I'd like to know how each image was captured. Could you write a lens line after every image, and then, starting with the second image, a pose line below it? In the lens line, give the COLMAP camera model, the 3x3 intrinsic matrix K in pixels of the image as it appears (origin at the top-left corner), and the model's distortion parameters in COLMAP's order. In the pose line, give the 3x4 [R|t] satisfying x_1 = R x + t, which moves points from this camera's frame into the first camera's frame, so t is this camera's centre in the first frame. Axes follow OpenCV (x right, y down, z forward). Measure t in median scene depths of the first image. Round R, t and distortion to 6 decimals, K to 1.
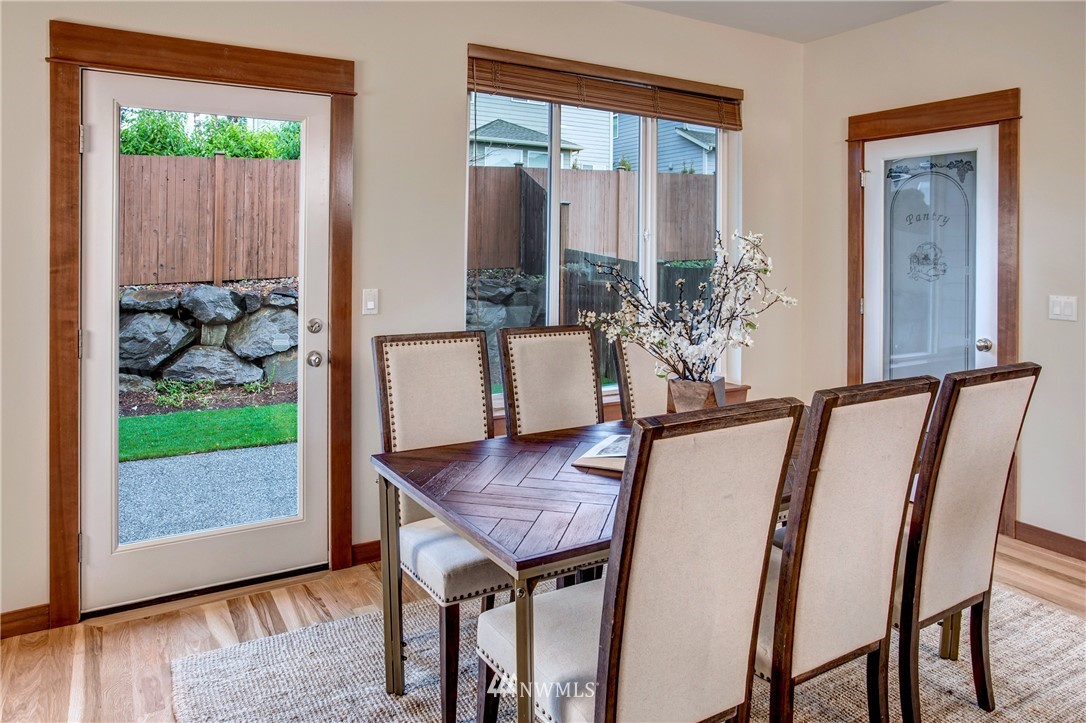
lens RADIAL K [[727.4, 0, 623.7], [0, 727.4, 261.6], [0, 0, 1]] dist [0.003046, 0.000253]
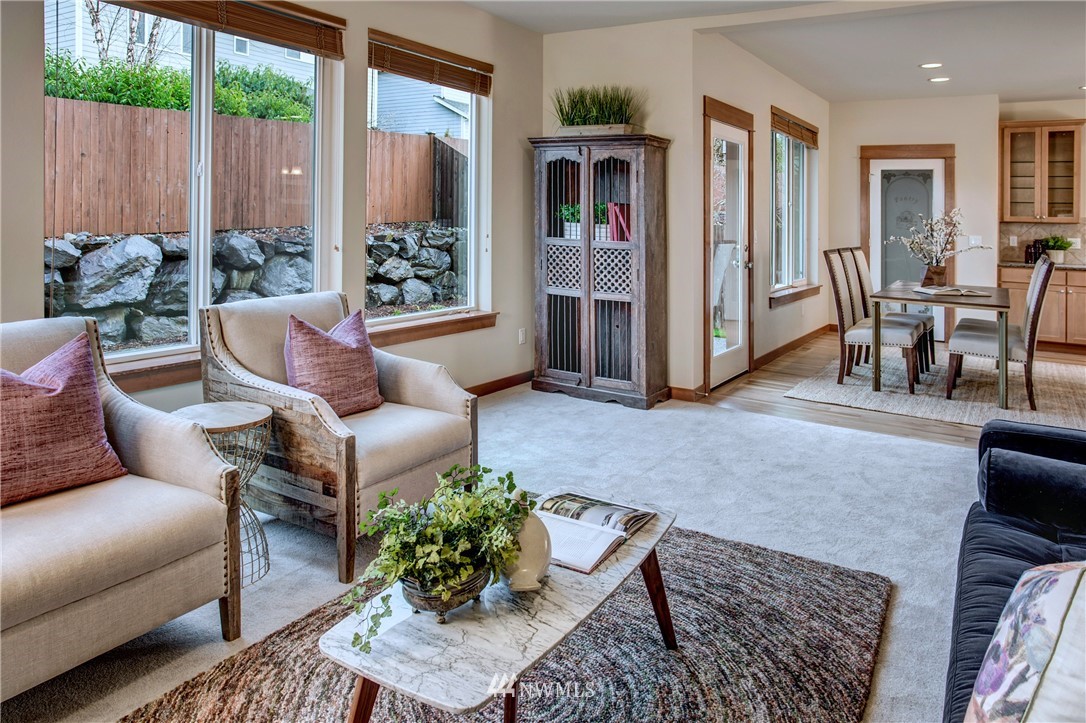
lens RADIAL K [[733.4, 0, 563.5], [0, 733.4, 174.6], [0, 0, 1]] dist [0.006010, 0.001798]
pose [[0.901111, 0.039503, 0.431785, -0.549259], [-0.013320, 0.997893, -0.063496, 0.006392], [-0.433383, 0.051466, 0.899739, -0.186618]]
